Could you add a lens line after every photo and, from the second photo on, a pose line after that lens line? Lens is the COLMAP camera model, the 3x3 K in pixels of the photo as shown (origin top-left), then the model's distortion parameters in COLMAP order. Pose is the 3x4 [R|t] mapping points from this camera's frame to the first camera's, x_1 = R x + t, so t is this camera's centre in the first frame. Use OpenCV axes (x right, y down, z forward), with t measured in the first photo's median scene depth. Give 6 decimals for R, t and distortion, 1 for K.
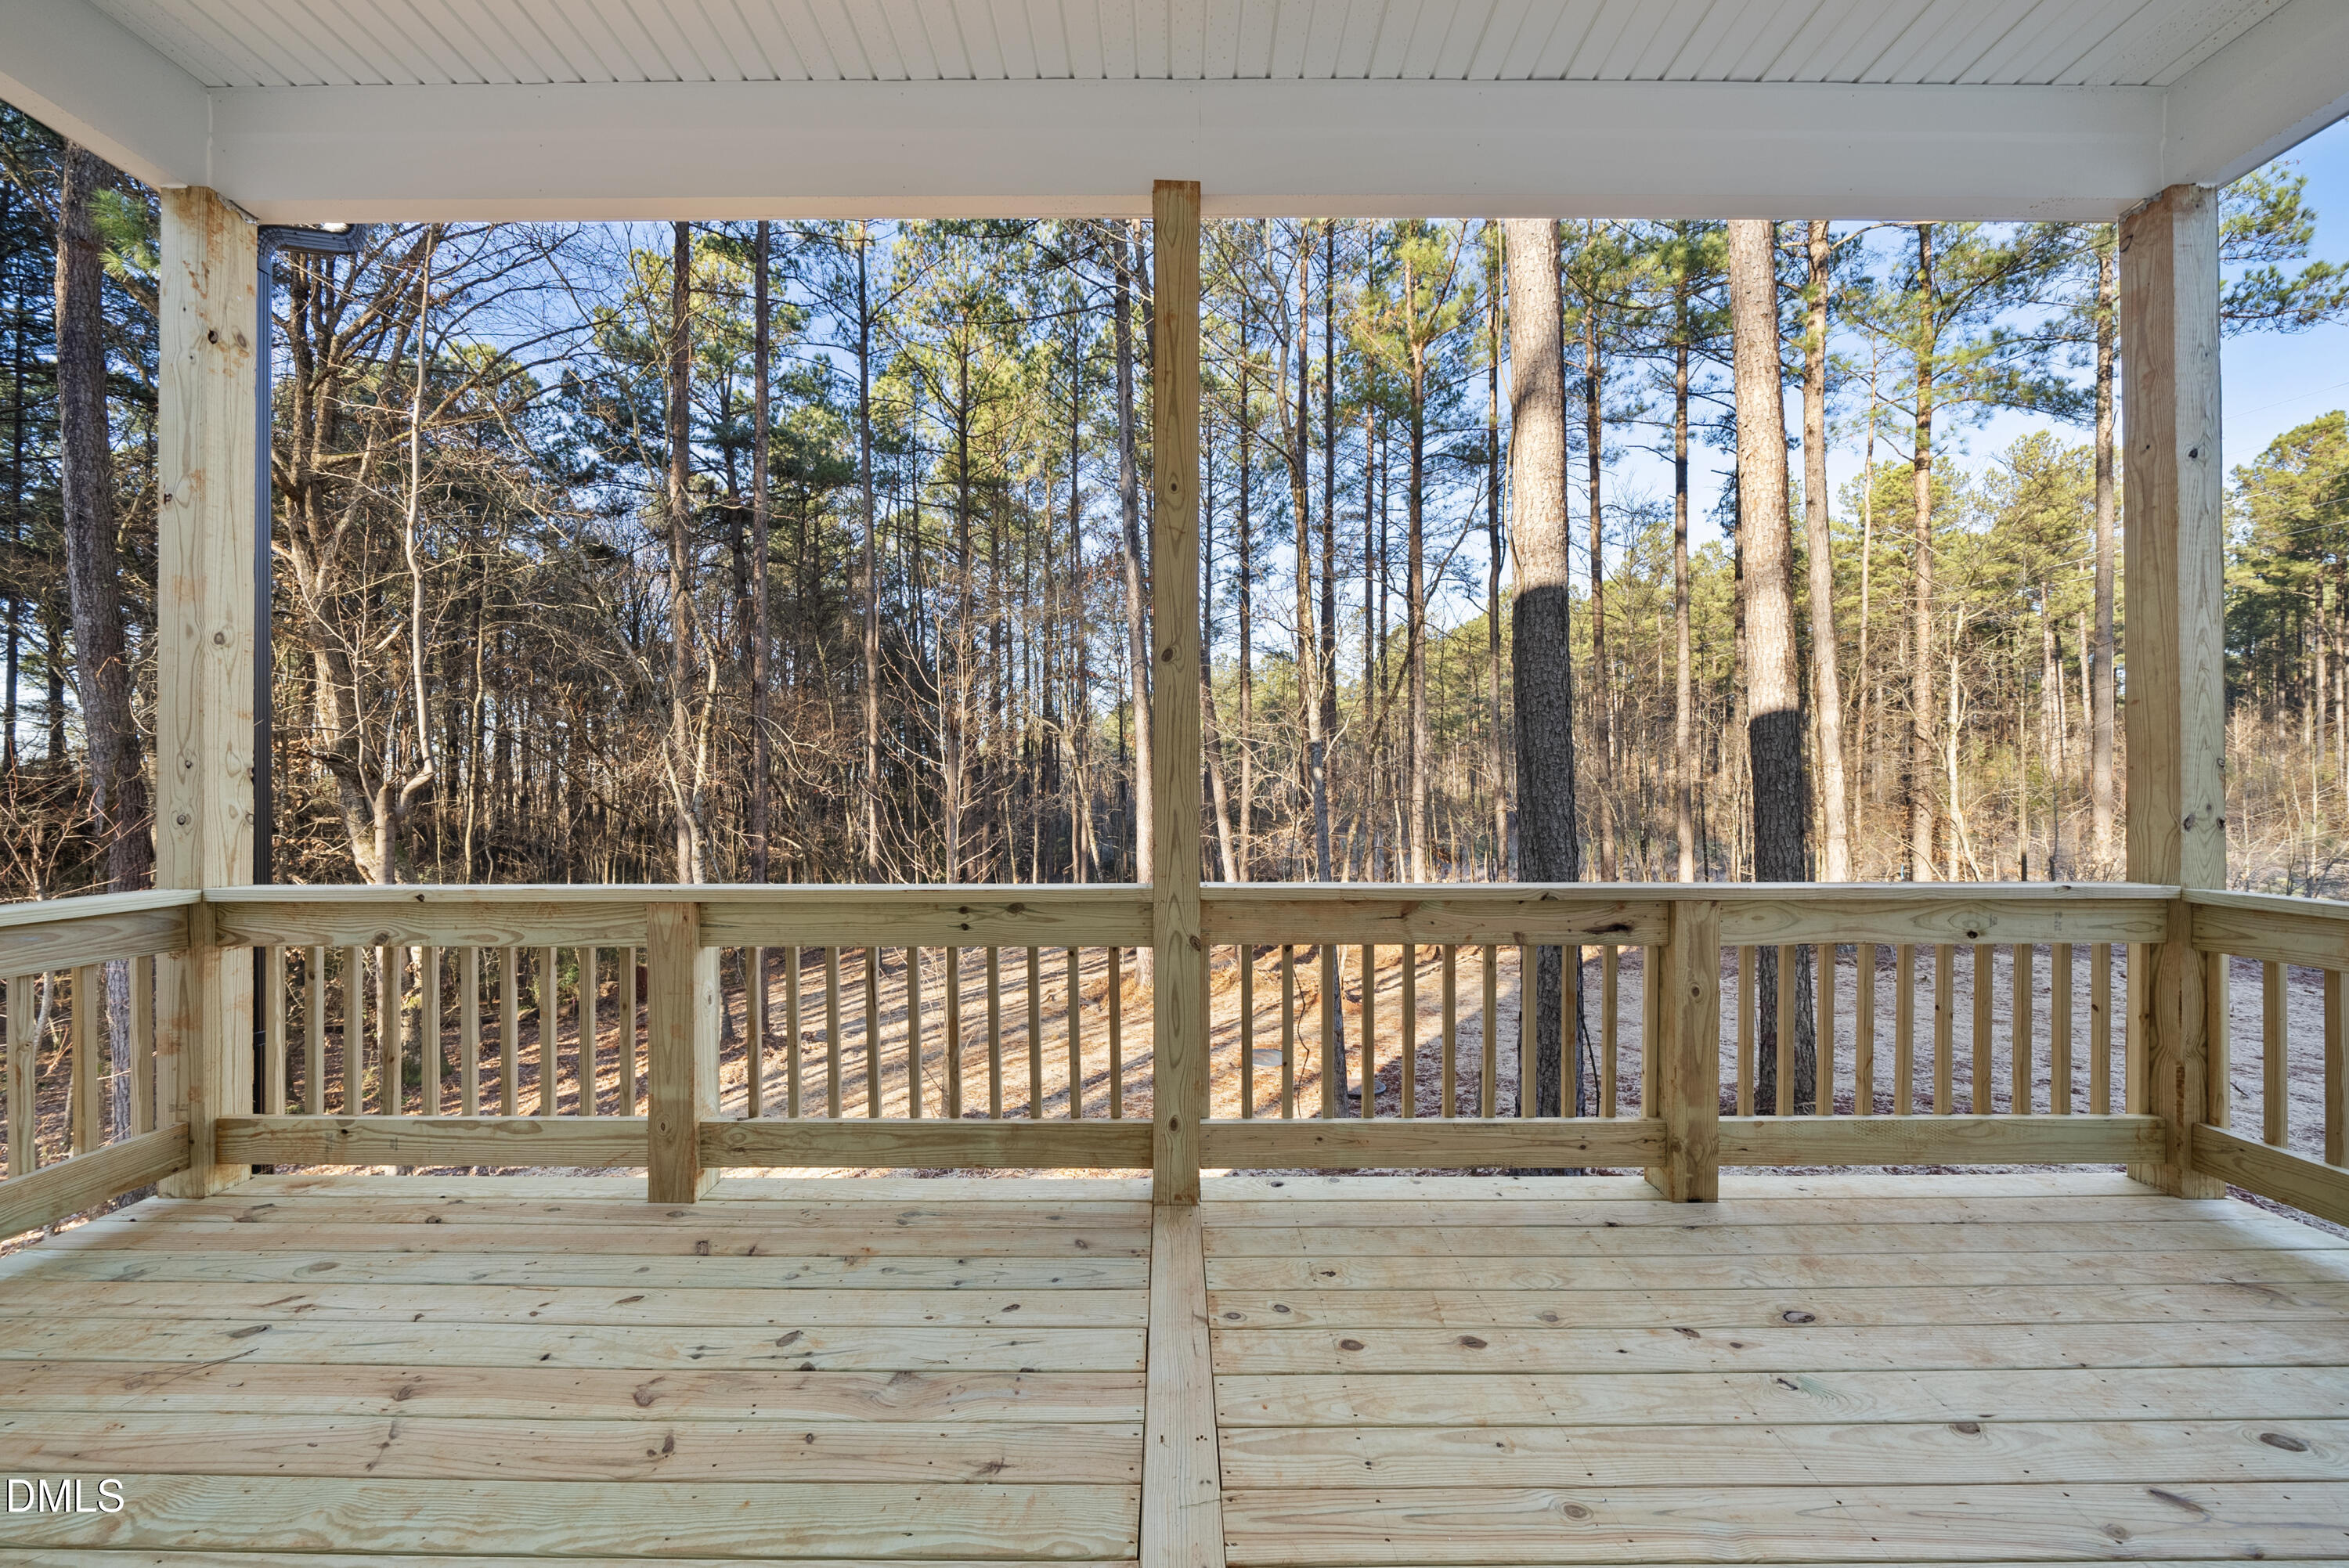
lens RADIAL K [[819.0, 0, 1173.6], [0, 819.0, 793.8], [0, 0, 1]] dist [-0.006571, 0.000253]
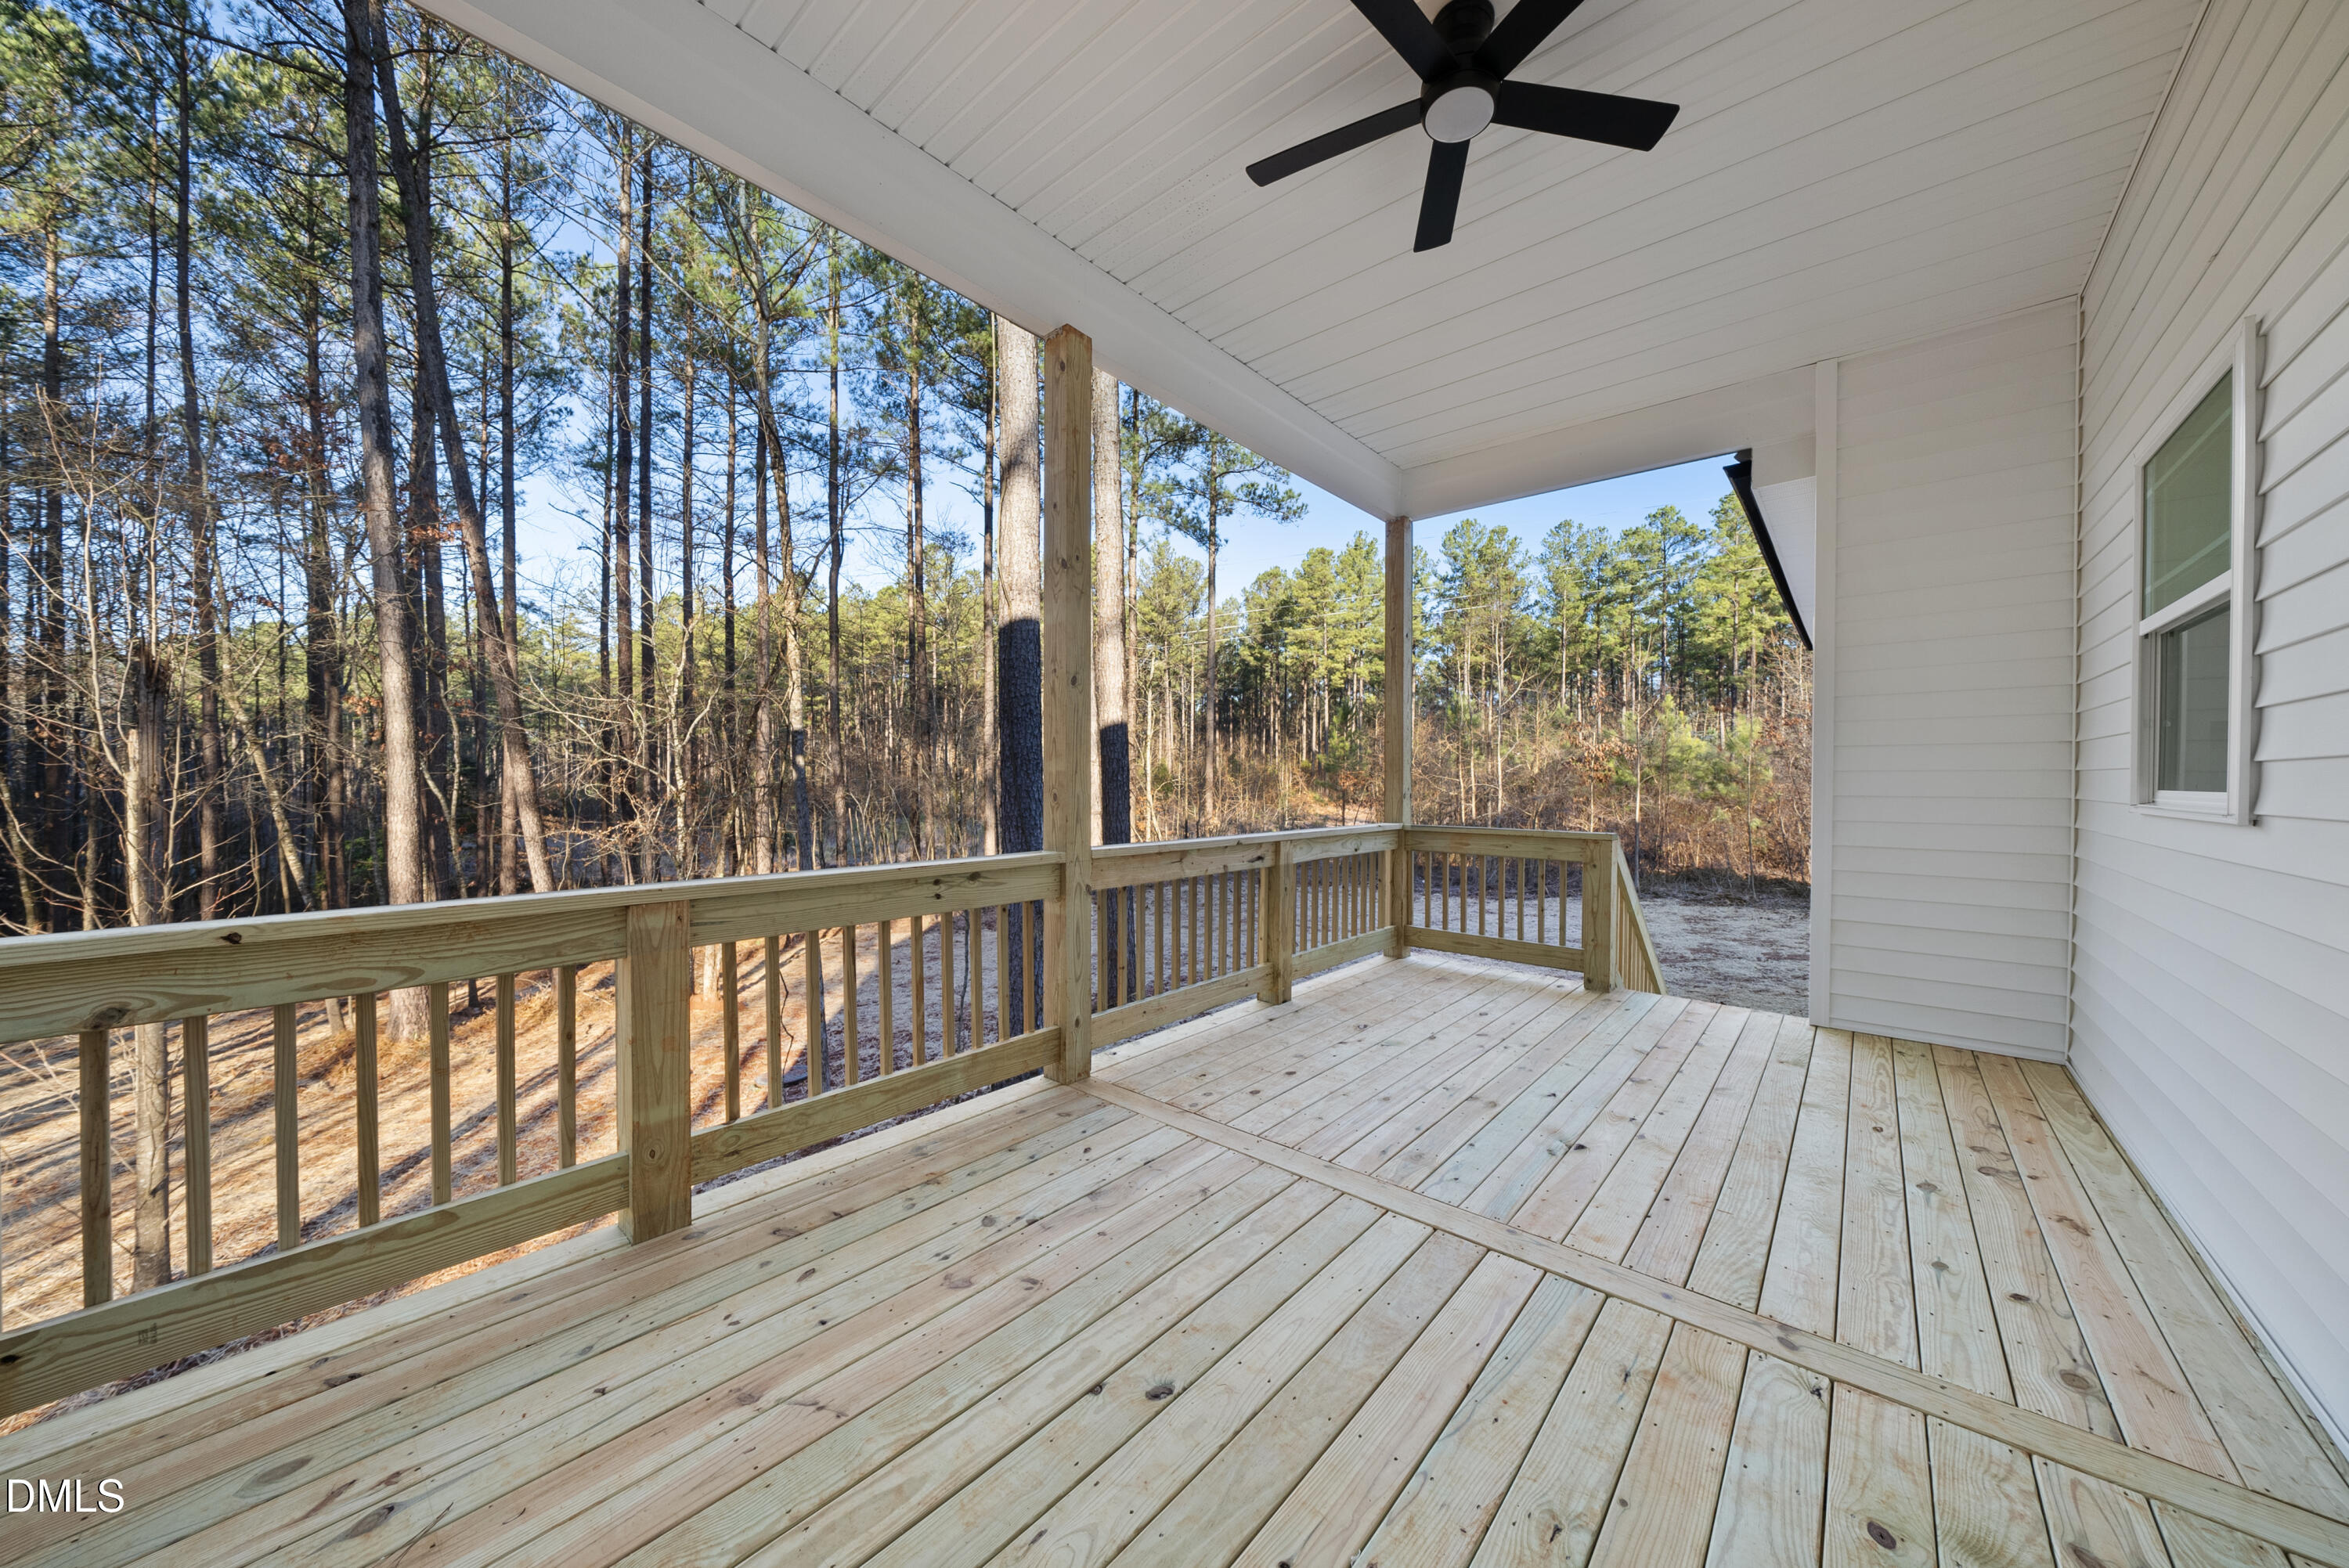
lens RADIAL K [[819.0, 0, 1173.6], [0, 819.0, 793.8], [0, 0, 1]] dist [-0.006571, 0.000253]
pose [[0.649787, -0.010240, 0.760048, -0.285291], [-0.001565, 0.999889, 0.014810, -0.000450], [-0.760115, -0.010813, 0.649699, -0.003919]]
